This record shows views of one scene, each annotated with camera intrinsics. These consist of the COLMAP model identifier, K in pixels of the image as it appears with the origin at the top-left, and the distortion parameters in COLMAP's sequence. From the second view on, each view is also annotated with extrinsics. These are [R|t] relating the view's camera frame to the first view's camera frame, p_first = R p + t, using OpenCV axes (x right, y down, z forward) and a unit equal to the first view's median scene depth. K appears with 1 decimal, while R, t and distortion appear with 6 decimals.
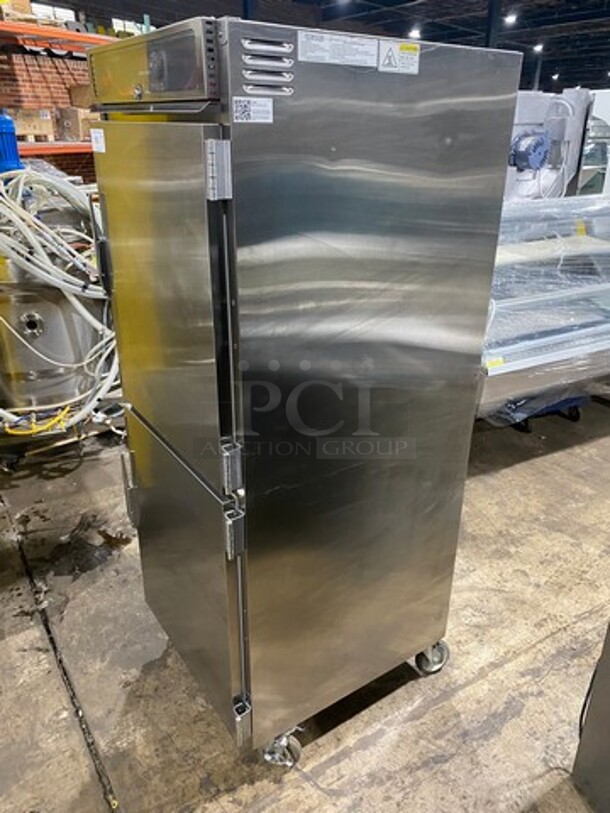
lens RADIAL K [[623.3, 0, 305.0], [0, 623.3, 406.5], [0, 0, 1]] dist [-0.008618, -0.001394]
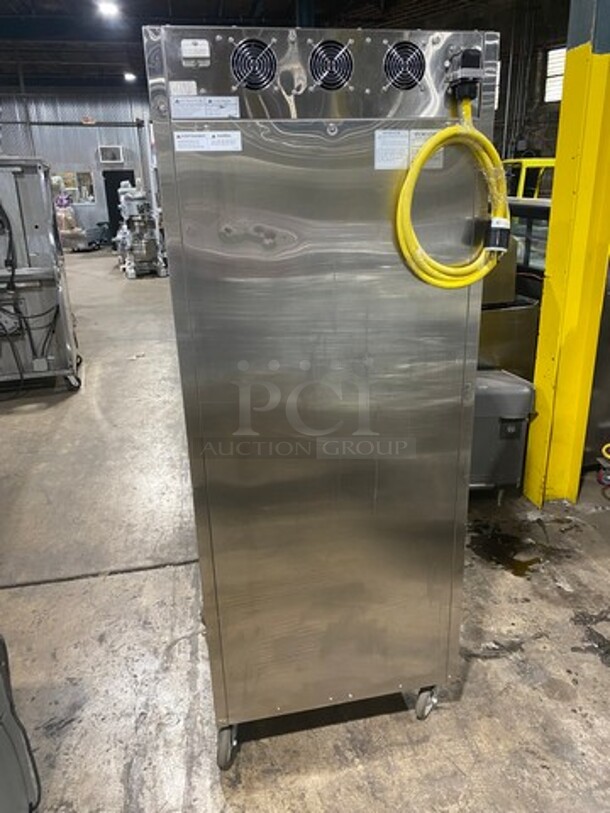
lens RADIAL K [[623.3, 0, 305.0], [0, 623.3, 406.5], [0, 0, 1]] dist [-0.008618, -0.001394]
pose [[-0.400102, 0.302242, -0.865198, 0.823072], [-0.353511, 0.820099, 0.449964, -0.425163], [0.845546, 0.485889, -0.221277, 1.155897]]
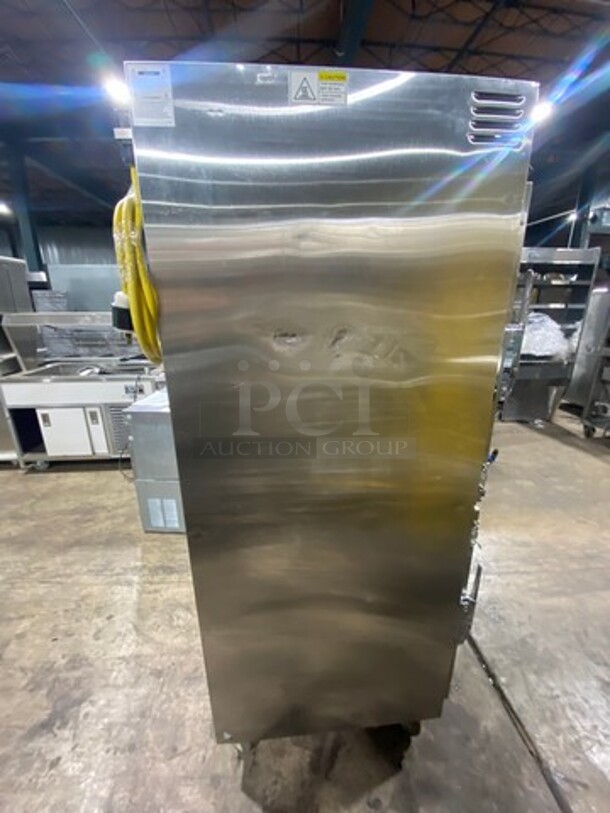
lens RADIAL K [[326.1, 0, 305.0], [0, 326.1, 406.5], [0, 0, 1]] dist [-0.001819, -0.000287]
pose [[-0.875135, -0.135328, 0.464569, -0.266336], [0.200745, 0.772035, 0.603046, -0.444515], [-0.440272, 0.621006, -0.648468, 1.288249]]
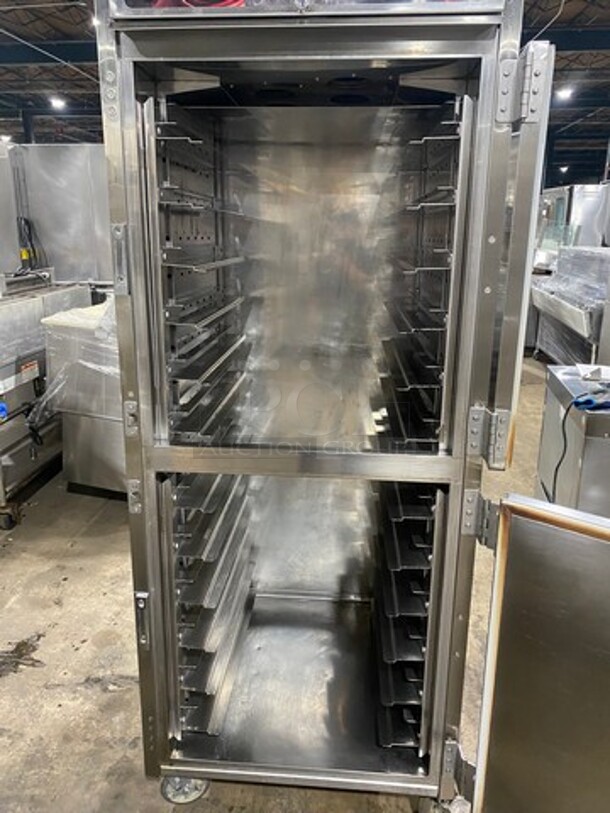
lens RADIAL K [[628.5, 0, 305.0], [0, 628.5, 406.5], [0, 0, 1]] dist [-0.006065, -0.004191]
pose [[0.626763, -0.216900, 0.748413, -0.634812], [0.320862, 0.947108, 0.005776, -0.012584], [-0.710081, 0.236517, 0.663208, 0.398906]]
